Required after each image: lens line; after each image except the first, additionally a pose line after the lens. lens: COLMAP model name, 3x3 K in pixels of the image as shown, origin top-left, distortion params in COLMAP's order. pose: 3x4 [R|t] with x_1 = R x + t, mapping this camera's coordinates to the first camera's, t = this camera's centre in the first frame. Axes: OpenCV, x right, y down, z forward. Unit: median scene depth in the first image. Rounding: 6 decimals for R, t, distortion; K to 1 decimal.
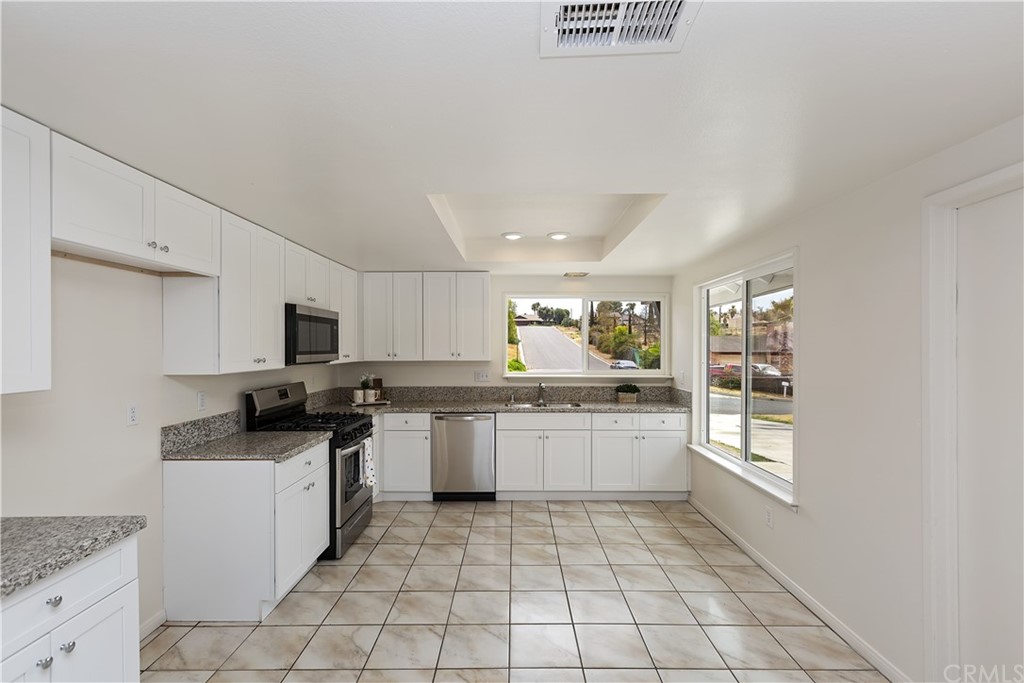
lens RADIAL K [[470.8, 0, 512.0], [0, 470.8, 341.5], [0, 0, 1]] dist [0.000538, -0.000514]
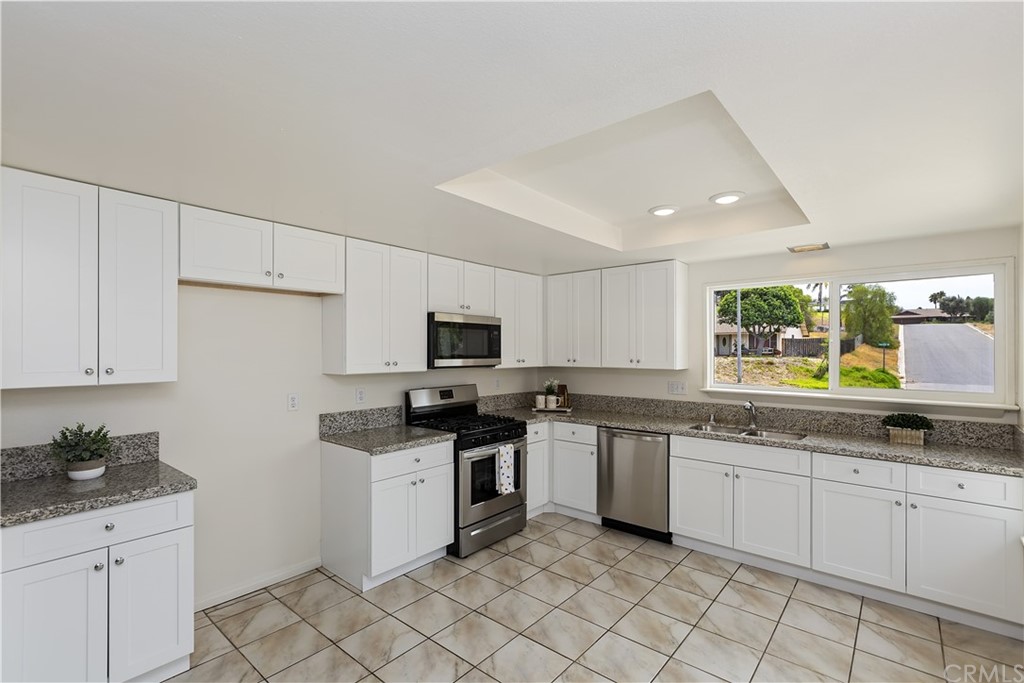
lens RADIAL K [[467.5, 0, 513.1], [0, 467.5, 346.8], [0, 0, 1]] dist [0.003034, 0.000143]
pose [[0.756626, -0.003865, -0.653836, 0.315461], [0.004583, 0.999989, -0.000608, 0.001074], [0.653832, -0.002536, 0.756636, 0.246477]]
